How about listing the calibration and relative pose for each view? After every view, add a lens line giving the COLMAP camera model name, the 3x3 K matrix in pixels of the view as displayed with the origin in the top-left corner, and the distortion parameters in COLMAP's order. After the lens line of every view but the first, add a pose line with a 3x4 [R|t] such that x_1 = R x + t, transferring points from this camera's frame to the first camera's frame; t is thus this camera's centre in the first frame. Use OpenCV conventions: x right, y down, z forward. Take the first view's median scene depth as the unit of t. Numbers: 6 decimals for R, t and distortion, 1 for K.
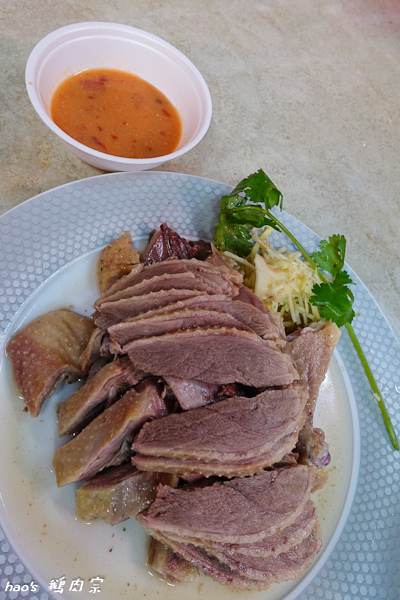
lens RADIAL K [[426.6, 0, 200.0], [0, 426.6, 300.0], [0, 0, 1]] dist [0.003020, -0.003749]
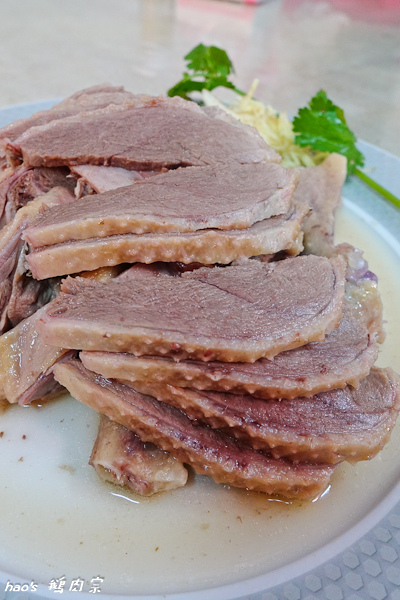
lens RADIAL K [[426.6, 0, 200.0], [0, 426.6, 300.0], [0, 0, 1]] dist [0.003020, -0.003749]
pose [[0.963229, -0.251482, -0.094582, 0.124221], [0.205063, 0.915558, -0.345981, 0.652327], [0.173604, 0.313864, 0.933462, 0.444075]]
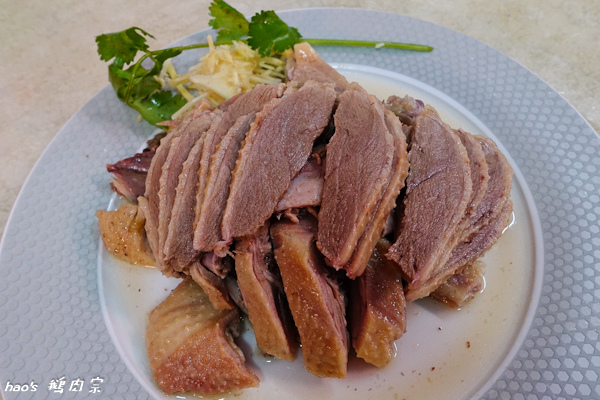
lens RADIAL K [[426.6, 0, 315.5], [0, 426.6, 196.3], [0, 0, 1]] dist [0.003020, -0.003749]
pose [[0.375148, -0.908906, 0.182081, -0.183650], [0.899720, 0.404301, 0.164452, 0.098343], [-0.223087, 0.102128, 0.969434, 0.148408]]
